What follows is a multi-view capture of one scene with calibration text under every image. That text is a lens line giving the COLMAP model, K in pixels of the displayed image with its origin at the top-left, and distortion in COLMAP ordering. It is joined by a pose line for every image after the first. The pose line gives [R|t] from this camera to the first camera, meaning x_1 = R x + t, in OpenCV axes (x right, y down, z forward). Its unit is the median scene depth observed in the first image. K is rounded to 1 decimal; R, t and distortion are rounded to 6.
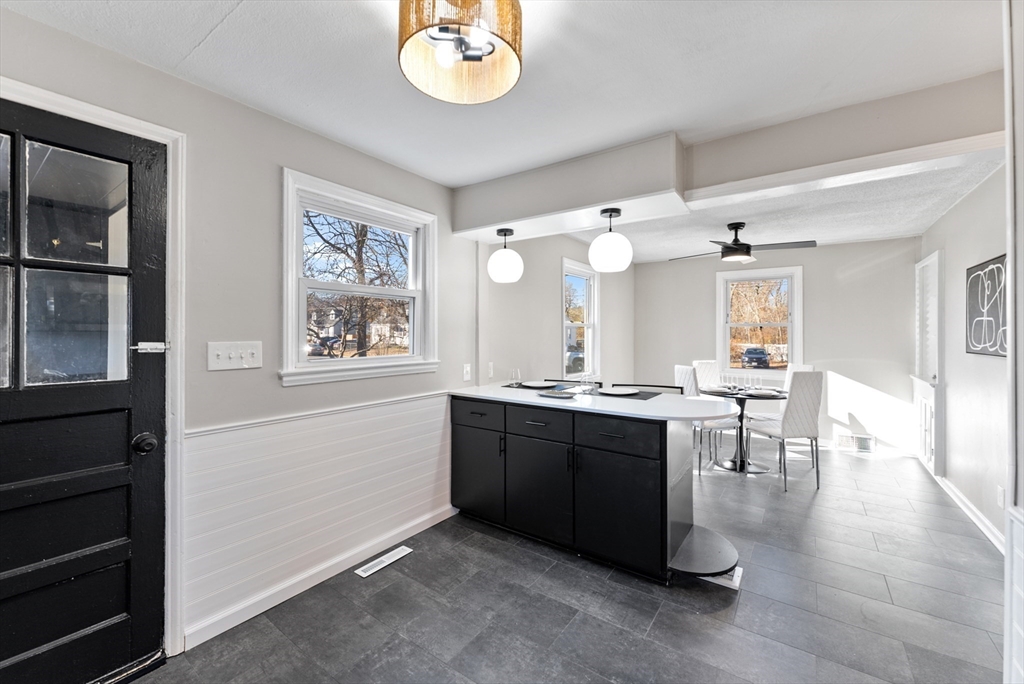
lens RADIAL K [[415.3, 0, 508.6], [0, 415.3, 333.8], [0, 0, 1]] dist [0.001470, -0.001087]
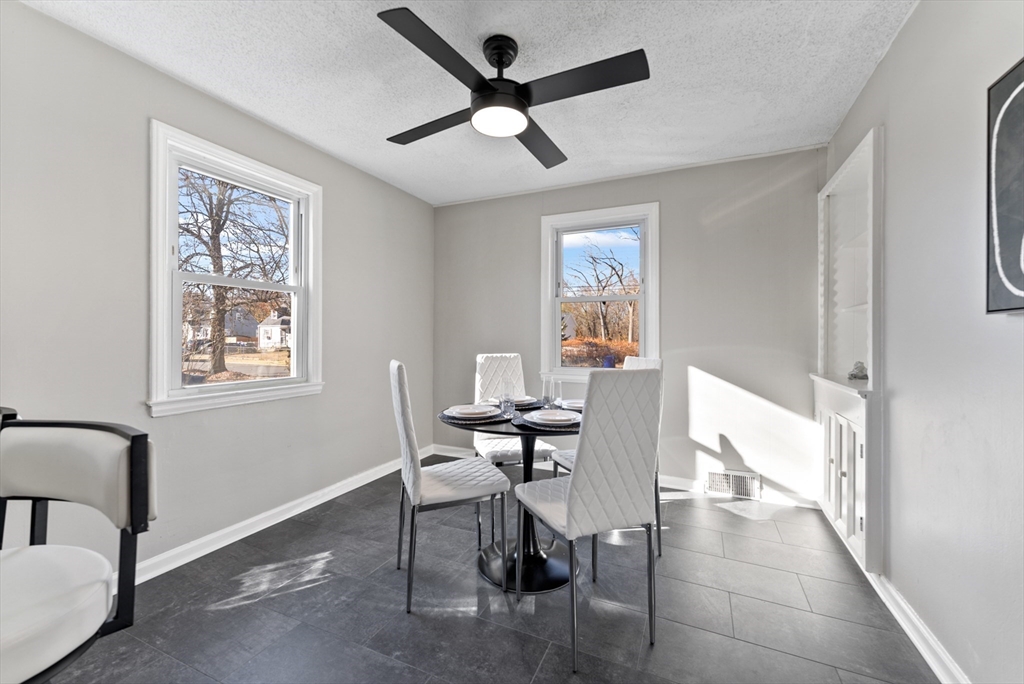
lens RADIAL K [[415.3, 0, 510.4], [0, 415.3, 339.2], [0, 0, 1]] dist [0.001470, -0.001087]
pose [[0.979352, 0.006849, 0.202044, 0.415022], [-0.006994, 0.999976, 0.000004, 0.050900], [-0.202039, -0.001417, 0.979376, 0.493696]]
